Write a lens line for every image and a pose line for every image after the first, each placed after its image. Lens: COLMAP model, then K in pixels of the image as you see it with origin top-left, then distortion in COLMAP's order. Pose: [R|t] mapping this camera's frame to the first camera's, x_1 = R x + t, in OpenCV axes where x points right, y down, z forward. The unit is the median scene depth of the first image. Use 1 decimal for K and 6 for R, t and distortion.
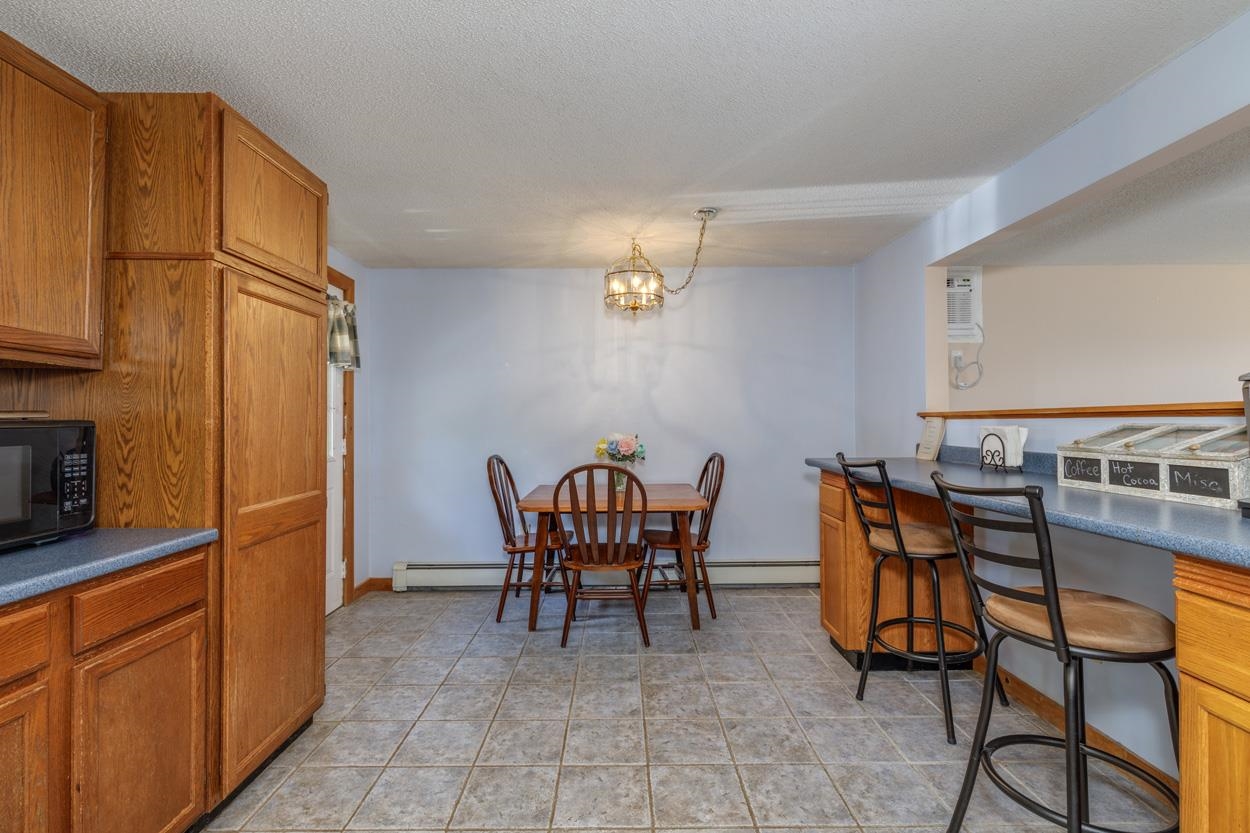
lens RADIAL K [[561.9, 0, 626.1], [0, 561.9, 420.5], [0, 0, 1]] dist [0.002491, 0.000933]
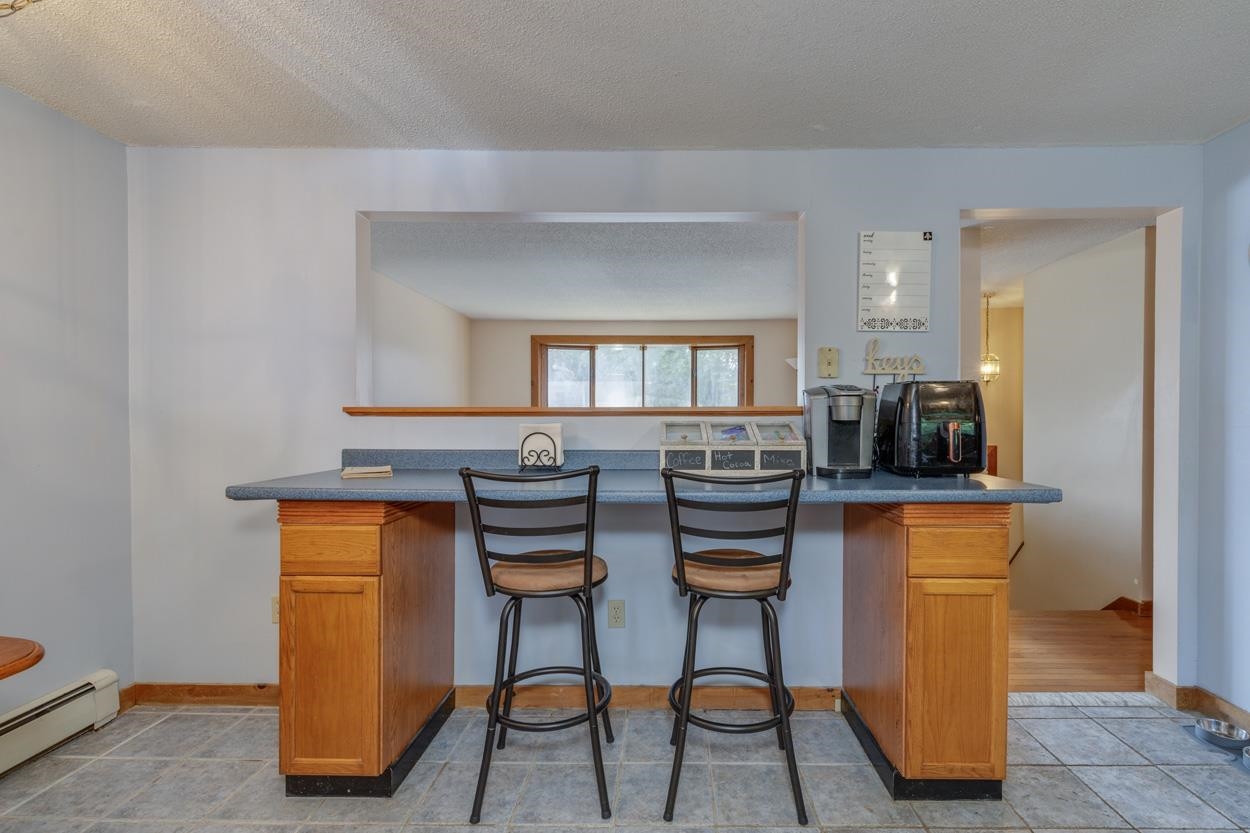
lens RADIAL K [[580.3, 0, 652.9], [0, 580.3, 419.2], [0, 0, 1]] dist [0.001281, 0.000126]
pose [[0.032042, 0.002331, 0.999484, -0.405735], [-0.002963, 0.999993, -0.002237, 0.004132], [-0.999482, -0.002890, 0.032049, 1.029342]]
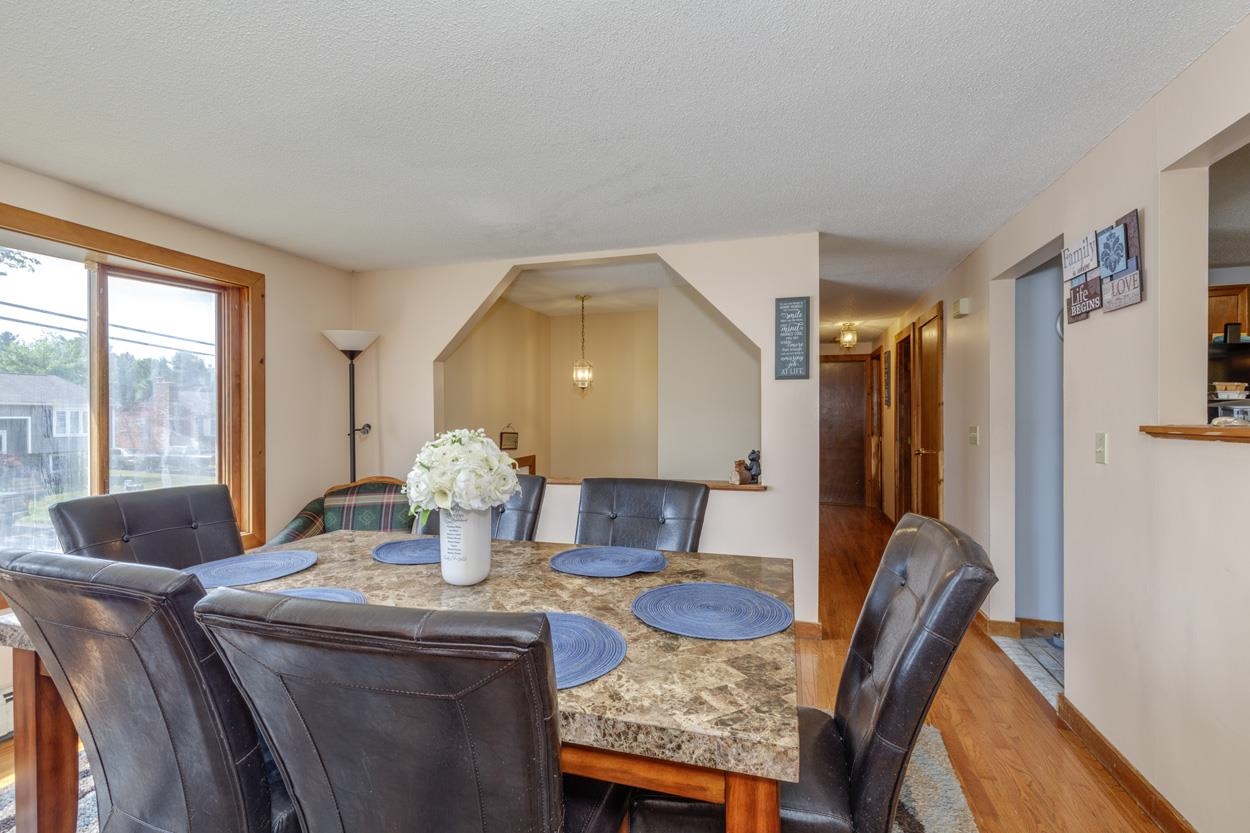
lens RADIAL K [[561.9, 0, 626.1], [0, 561.9, 420.5], [0, 0, 1]] dist [0.002491, 0.000933]
pose [[-0.955641, 0.006473, 0.294463, 1.632202], [0.006960, 0.999976, 0.000605, -0.046894], [-0.294452, 0.002628, -0.955663, 1.955532]]
